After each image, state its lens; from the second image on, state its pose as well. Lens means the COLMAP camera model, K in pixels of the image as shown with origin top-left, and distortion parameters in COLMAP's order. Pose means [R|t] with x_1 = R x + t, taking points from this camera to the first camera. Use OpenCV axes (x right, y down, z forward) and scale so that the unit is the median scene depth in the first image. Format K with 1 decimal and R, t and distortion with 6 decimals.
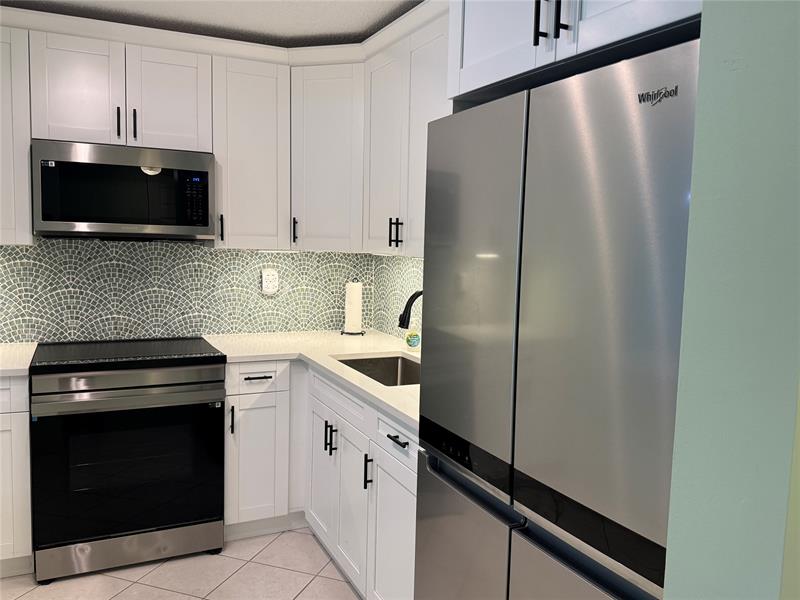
lens RADIAL K [[645.0, 0, 400.0], [0, 645.0, 300.0], [0, 0, 1]] dist [0.007714, -0.001582]
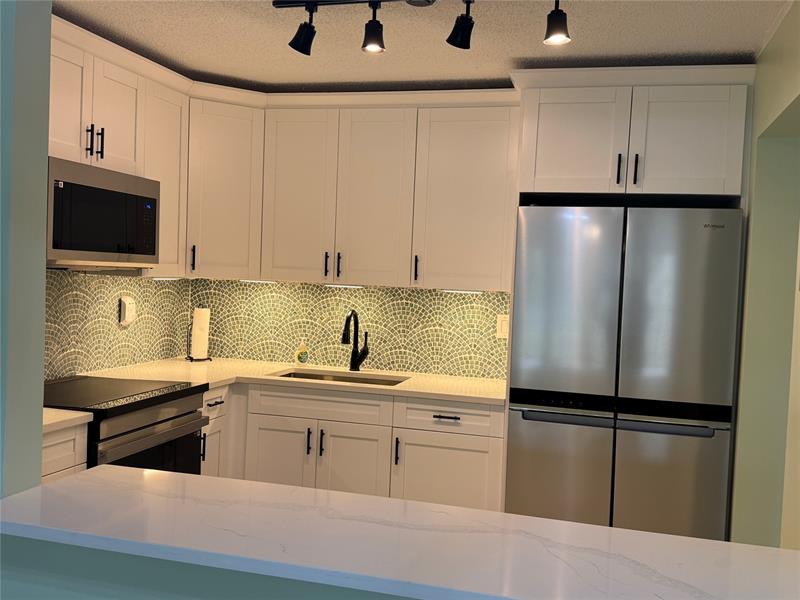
lens RADIAL K [[777.6, 0, 400.0], [0, 777.6, 300.0], [0, 0, 1]] dist [0.170465, -0.345177]
pose [[0.670863, -0.024174, 0.741187, -0.793171], [0.043914, 0.999010, -0.007165, -0.018791], [-0.740280, 0.037355, 0.671260, -0.052436]]
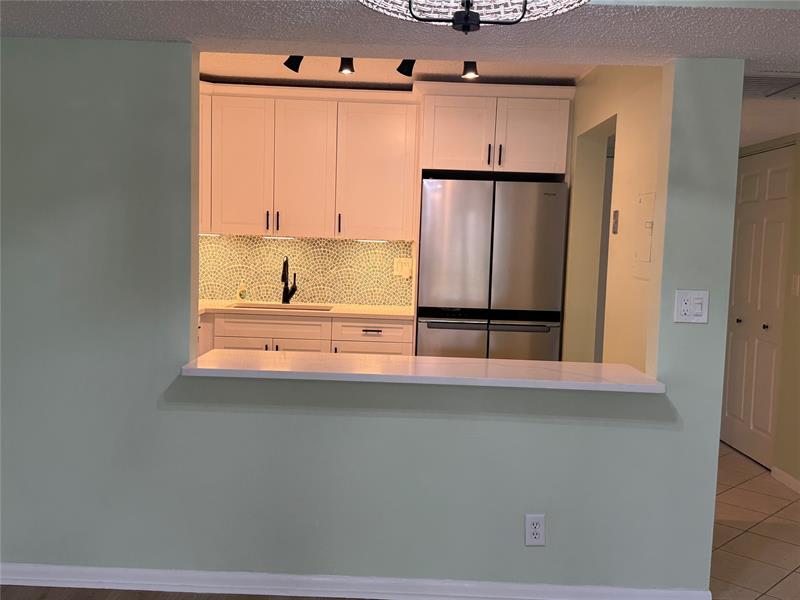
lens RADIAL K [[777.6, 0, 400.0], [0, 777.6, 300.0], [0, 0, 1]] dist [0.170465, -0.345177]
pose [[0.450013, -0.082571, 0.889196, -1.227679], [0.061316, 0.996223, 0.061479, -0.010228], [-0.890915, 0.026855, 0.453376, -0.096037]]
